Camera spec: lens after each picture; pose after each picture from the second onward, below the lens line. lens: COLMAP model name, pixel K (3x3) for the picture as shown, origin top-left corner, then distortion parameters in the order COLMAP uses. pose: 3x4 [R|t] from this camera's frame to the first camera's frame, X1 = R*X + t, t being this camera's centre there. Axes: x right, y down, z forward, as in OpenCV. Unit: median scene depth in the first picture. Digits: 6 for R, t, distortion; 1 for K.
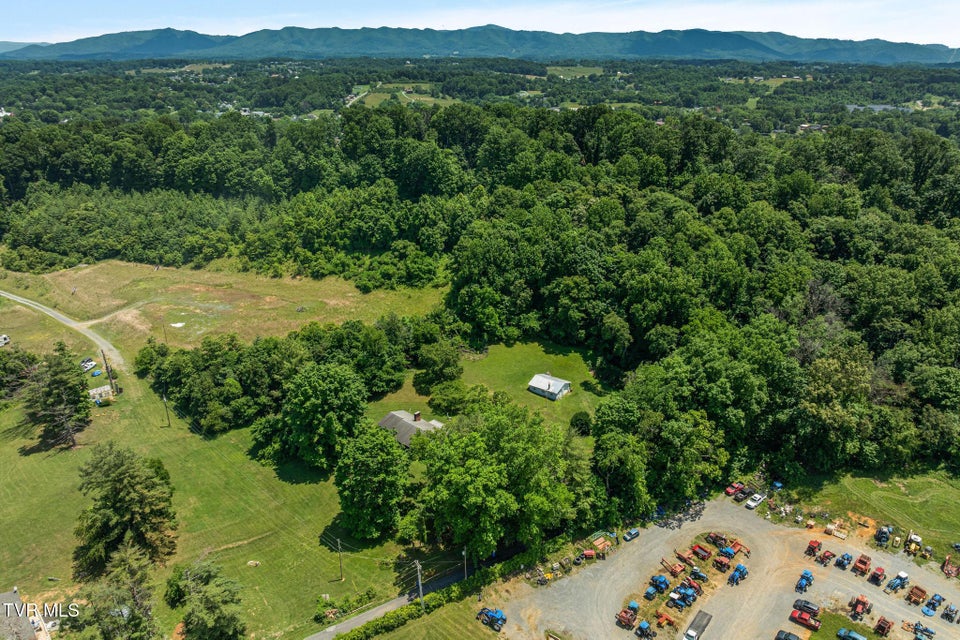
lens RADIAL K [[678.4, 0, 479.9], [0, 678.4, 325.7], [0, 0, 1]] dist [-0.046082, 0.026683]
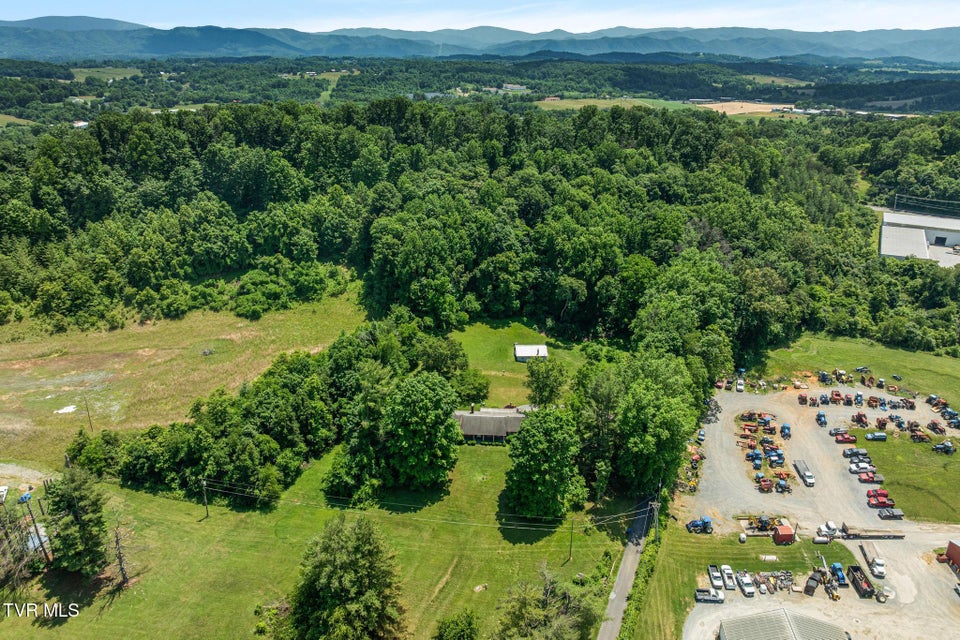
lens RADIAL K [[695.4, 0, 483.3], [0, 695.4, 318.6], [0, 0, 1]] dist [-0.036642, 0.001608]
pose [[0.793350, -0.217953, 0.568412, -0.445095], [0.226083, 0.972420, 0.057317, -0.034499], [-0.565228, 0.083036, 0.820745, 0.101996]]
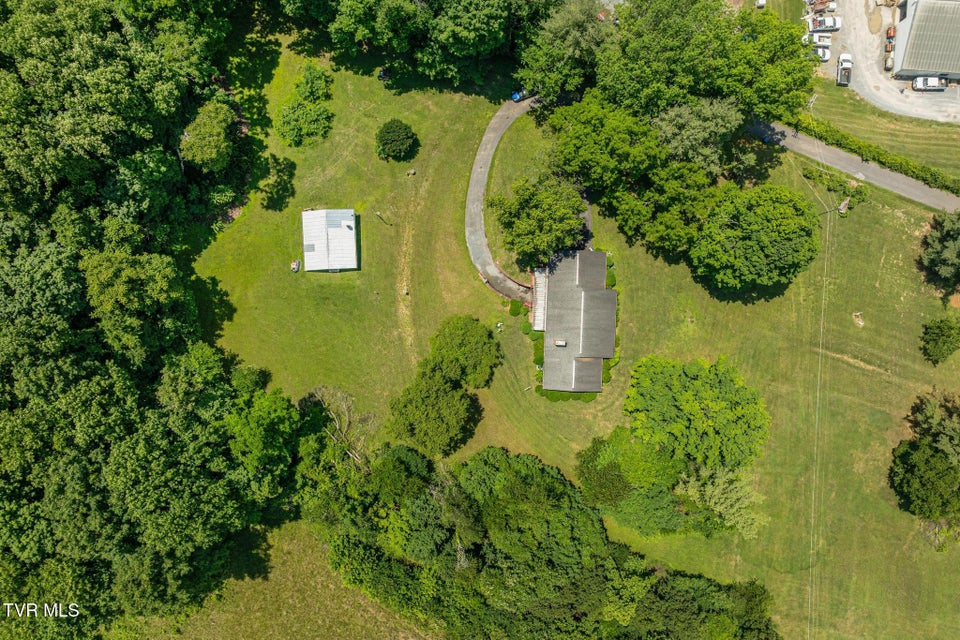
lens RADIAL K [[695.4, 0, 483.3], [0, 695.4, 318.6], [0, 0, 1]] dist [-0.036642, 0.001608]
pose [[-0.626321, -0.779565, -0.000703, -0.021782], [0.312162, -0.251624, 0.916101, -0.327765], [-0.714337, 0.573554, 0.400948, 0.552804]]
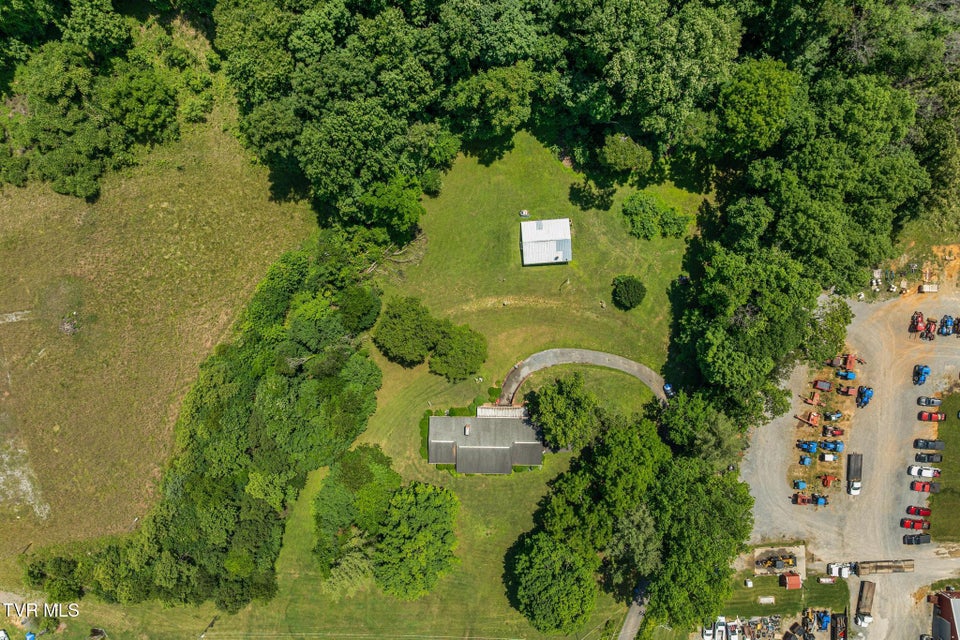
lens RADIAL K [[695.4, 0, 483.3], [0, 695.4, 318.6], [0, 0, 1]] dist [-0.036642, 0.001608]
pose [[0.763674, -0.645239, -0.021640, 0.014120], [0.264051, 0.281579, 0.922491, -0.440891], [-0.589134, -0.710197, 0.385410, 0.547641]]
